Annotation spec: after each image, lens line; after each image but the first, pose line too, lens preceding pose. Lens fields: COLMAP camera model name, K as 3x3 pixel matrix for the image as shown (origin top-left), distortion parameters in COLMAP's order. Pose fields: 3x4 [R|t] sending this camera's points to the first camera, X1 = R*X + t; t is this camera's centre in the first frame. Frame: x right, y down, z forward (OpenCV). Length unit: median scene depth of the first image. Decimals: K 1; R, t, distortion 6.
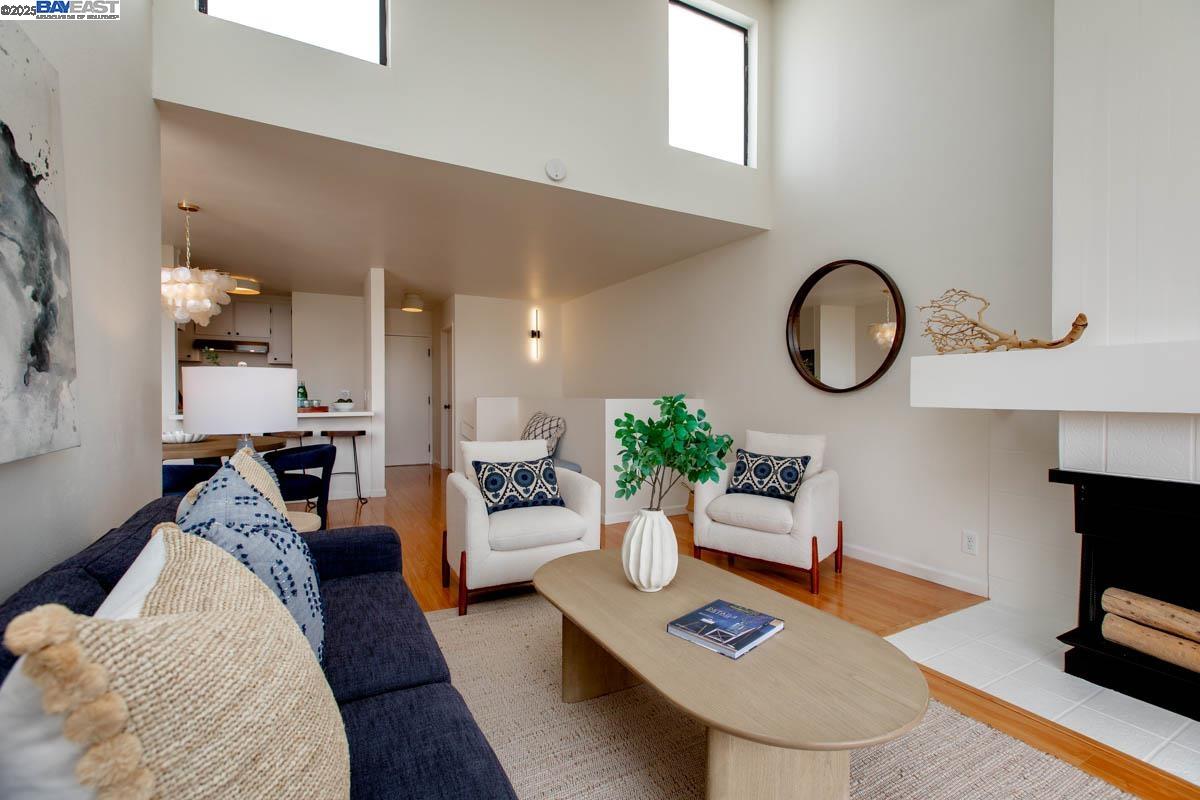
lens RADIAL K [[532.9, 0, 600.8], [0, 532.9, 398.2], [0, 0, 1]] dist [-0.003836, 0.001004]
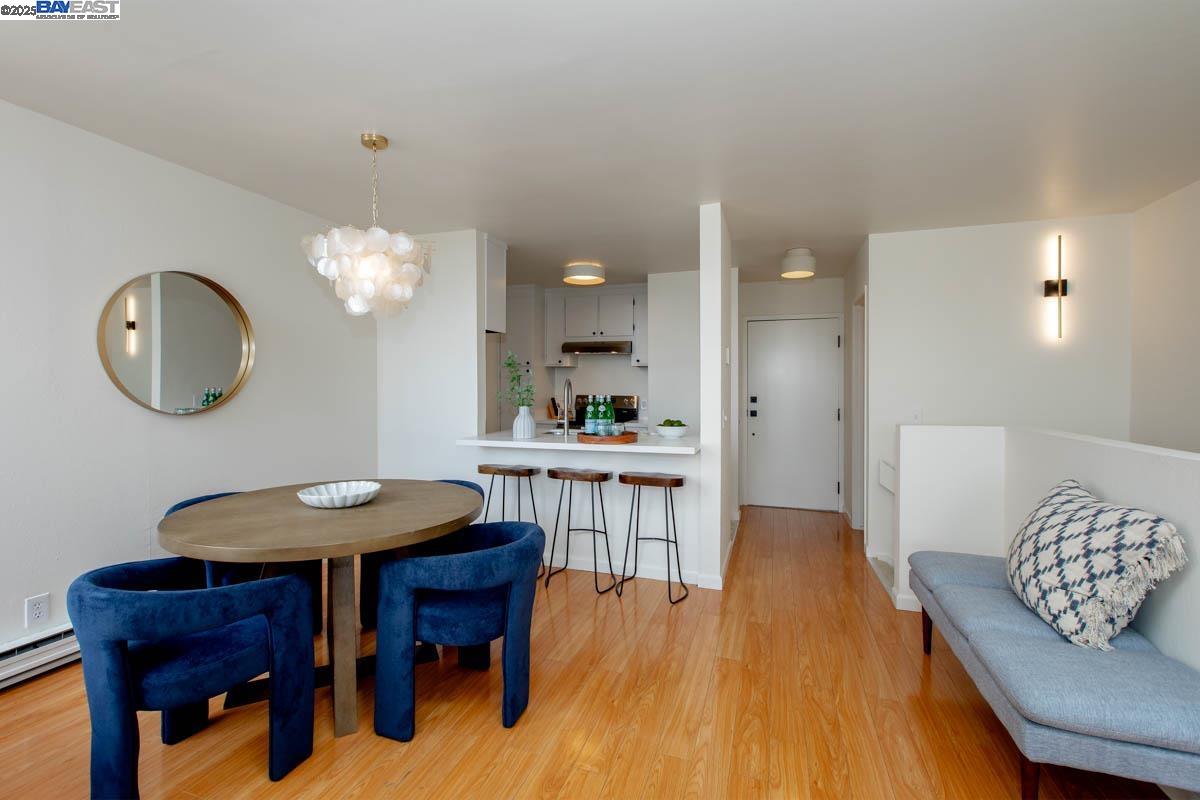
lens RADIAL K [[532.9, 0, 596.4], [0, 532.9, 392.2], [0, 0, 1]] dist [-0.003836, 0.001004]
pose [[0.677533, 0.004990, -0.735476, -0.073294], [-0.005361, 0.999984, 0.001847, -0.036915], [0.735473, 0.002691, 0.677549, 0.544361]]
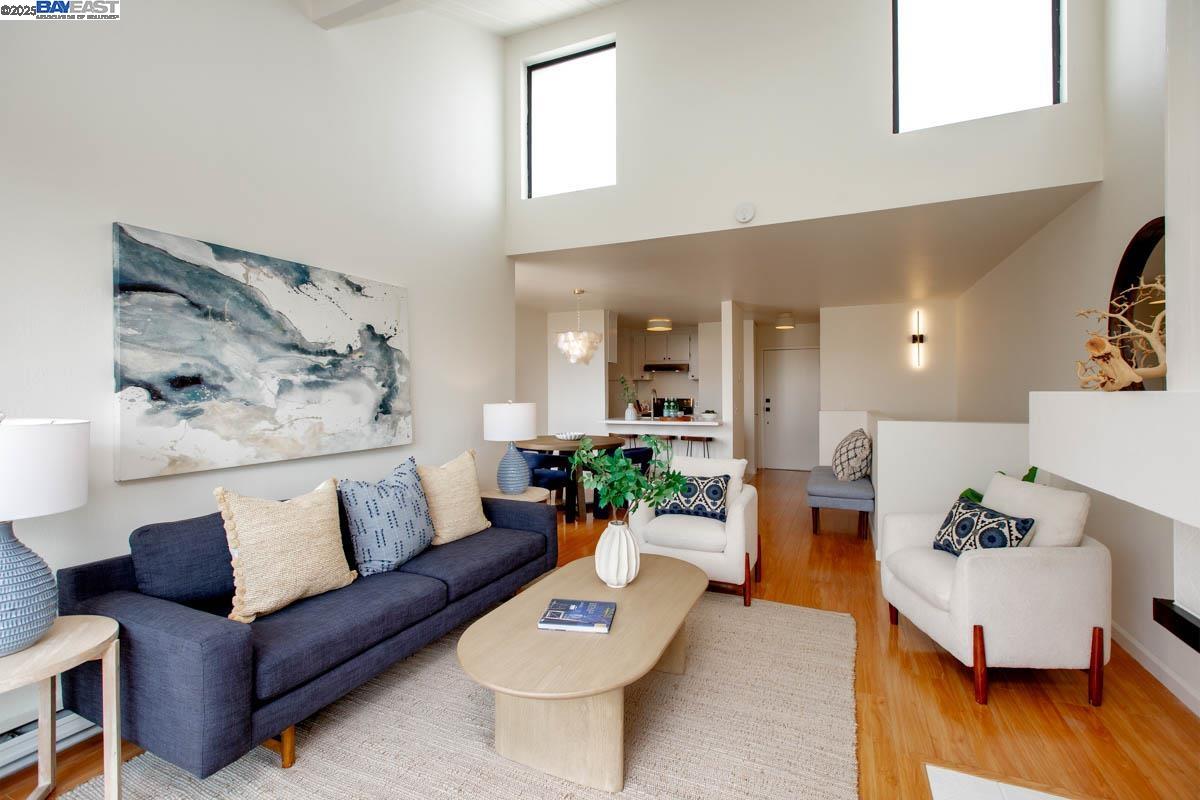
lens RADIAL K [[532.9, 0, 602.9], [0, 532.9, 391.7], [0, 0, 1]] dist [-0.003836, 0.001004]
pose [[0.599608, -0.004823, -0.800280, 0.393630], [-0.002448, 0.999966, -0.007861, -0.034665], [0.800290, 0.006673, 0.599576, 0.073581]]
